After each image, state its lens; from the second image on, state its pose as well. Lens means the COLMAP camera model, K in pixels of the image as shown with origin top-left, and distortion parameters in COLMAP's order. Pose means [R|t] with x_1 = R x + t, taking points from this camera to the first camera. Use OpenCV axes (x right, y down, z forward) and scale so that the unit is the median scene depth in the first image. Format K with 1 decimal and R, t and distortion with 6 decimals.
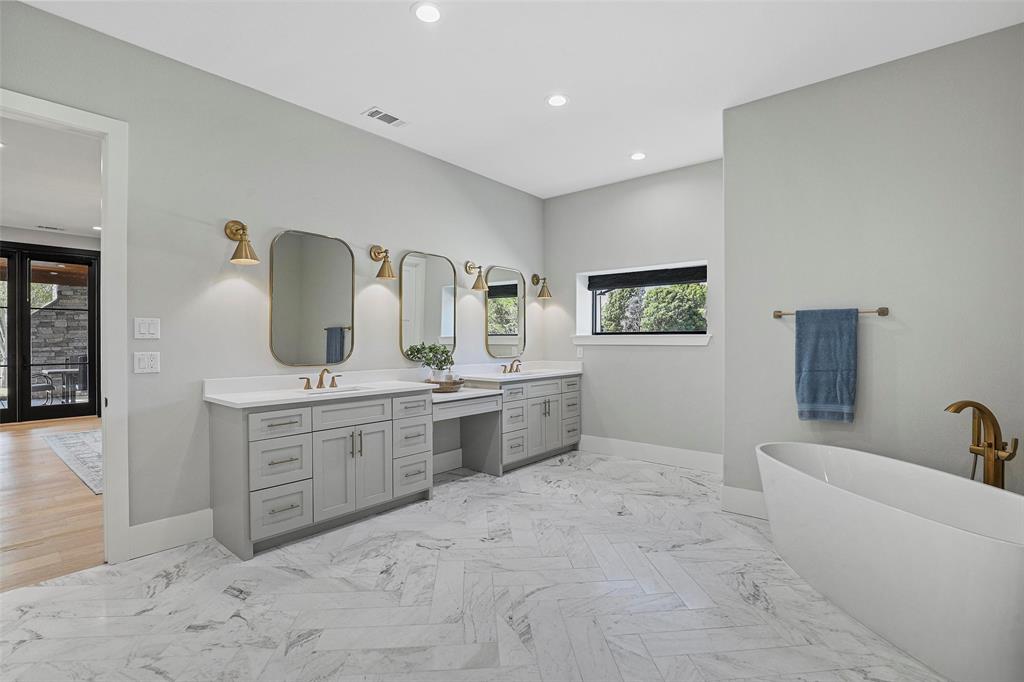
lens RADIAL K [[473.4, 0, 513.6], [0, 473.4, 341.2], [0, 0, 1]] dist [-0.027365, 0.003842]
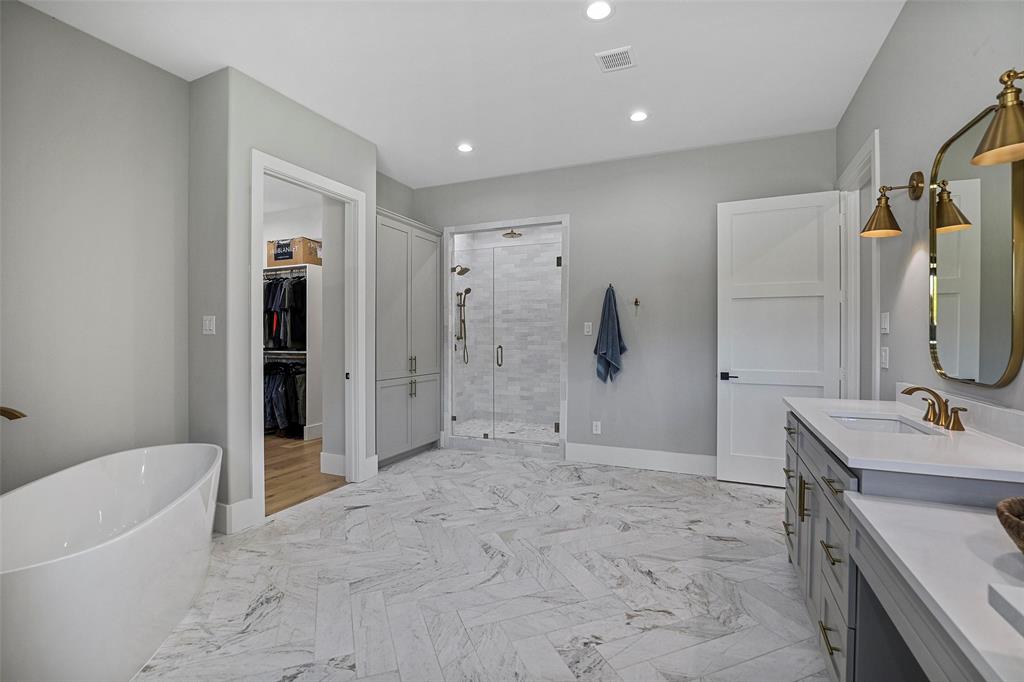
lens RADIAL K [[473.4, 0, 511.2], [0, 473.4, 340.2], [0, 0, 1]] dist [-0.027365, 0.003842]
pose [[-0.961663, 0.002664, -0.274223, 0.286814], [0.000689, 0.999973, 0.007300, 0.002303], [0.274235, 0.006832, -0.961639, 2.005208]]
